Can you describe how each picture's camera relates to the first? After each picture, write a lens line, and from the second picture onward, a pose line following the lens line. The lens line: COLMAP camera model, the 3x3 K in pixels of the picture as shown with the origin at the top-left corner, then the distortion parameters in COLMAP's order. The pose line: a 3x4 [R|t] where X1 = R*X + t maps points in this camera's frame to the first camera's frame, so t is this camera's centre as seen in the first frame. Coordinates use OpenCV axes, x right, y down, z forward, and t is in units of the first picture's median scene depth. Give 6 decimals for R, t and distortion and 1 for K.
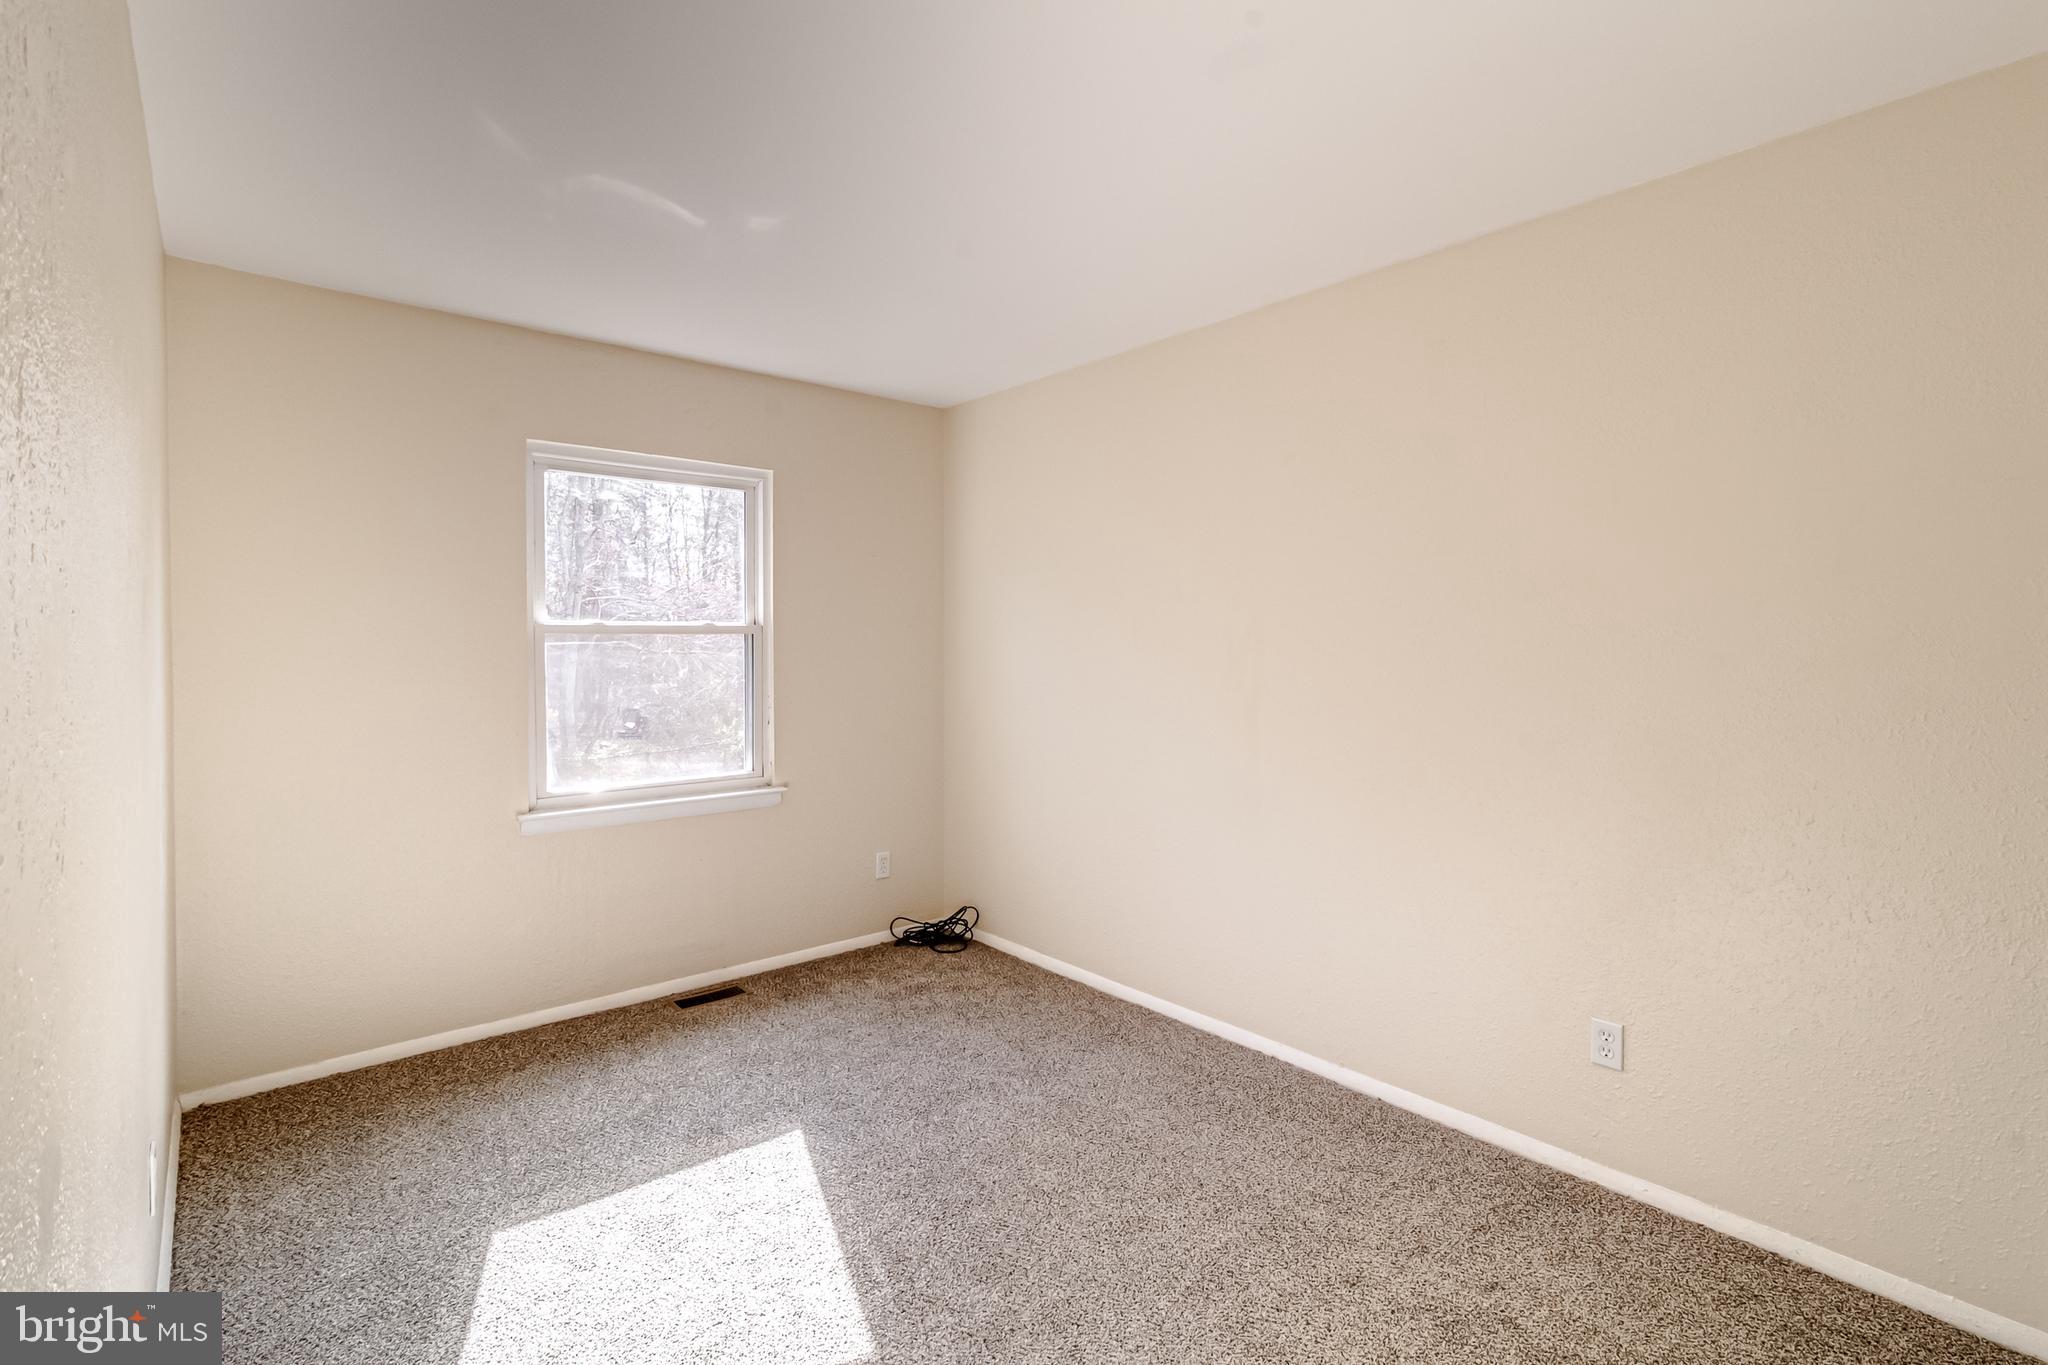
lens RADIAL K [[901.0, 0, 1024.0], [0, 901.0, 682.5], [0, 0, 1]] dist [0.000268, 0.000025]
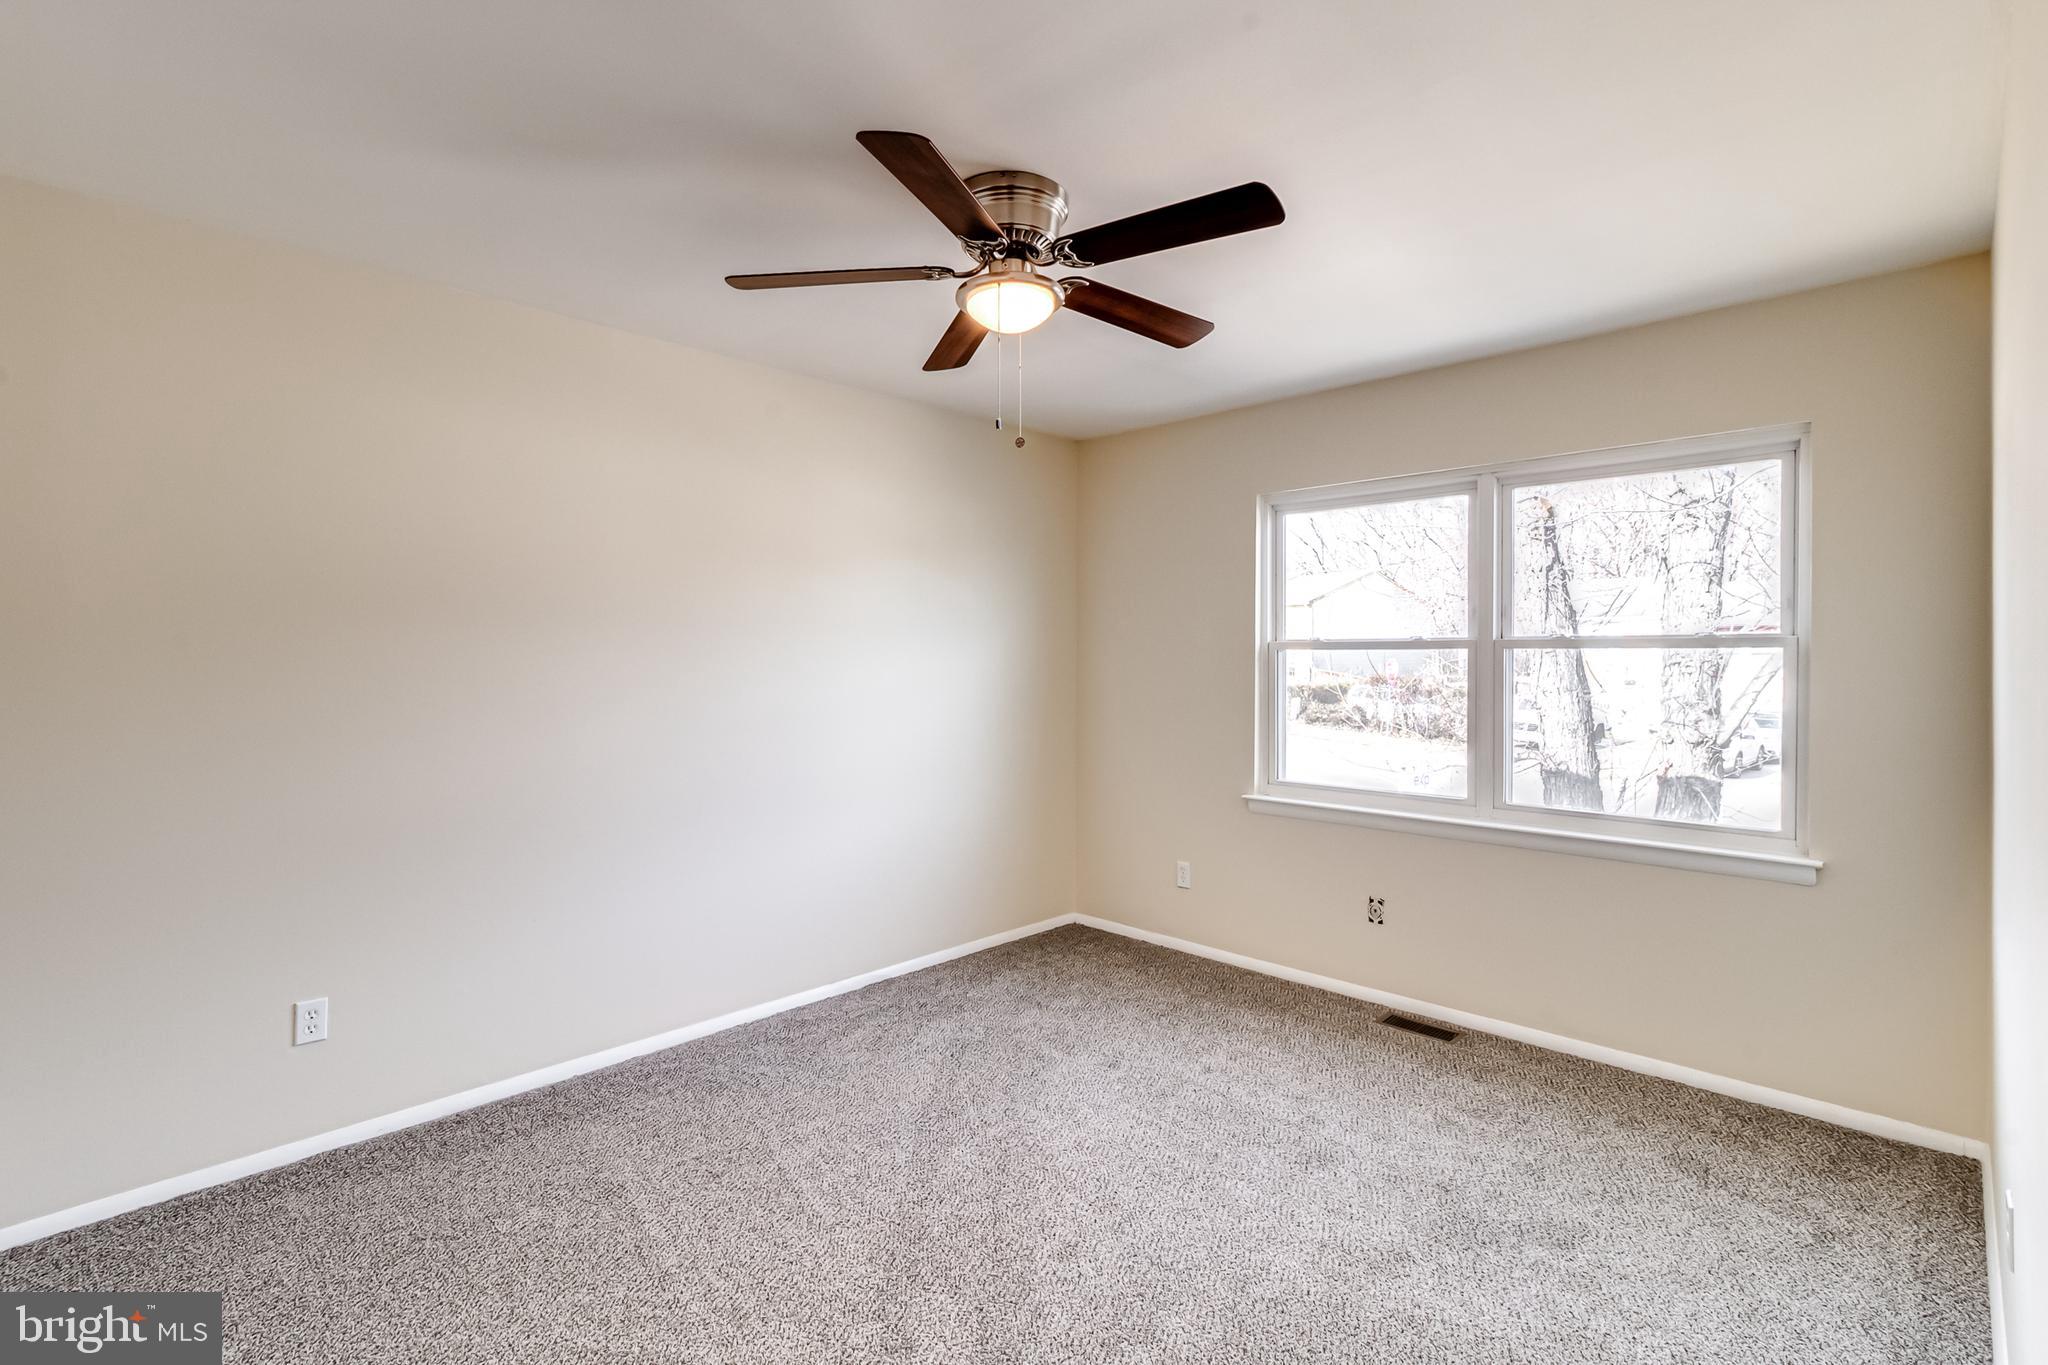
lens RADIAL K [[944.2, 0, 1028.7], [0, 944.2, 659.7], [0, 0, 1]] dist [0.000756, -0.000041]
pose [[0.112042, -0.007906, -0.993672, 0.626026], [-0.058045, 0.998209, -0.014487, 0.000715], [0.992007, 0.059300, 0.111382, 0.481918]]
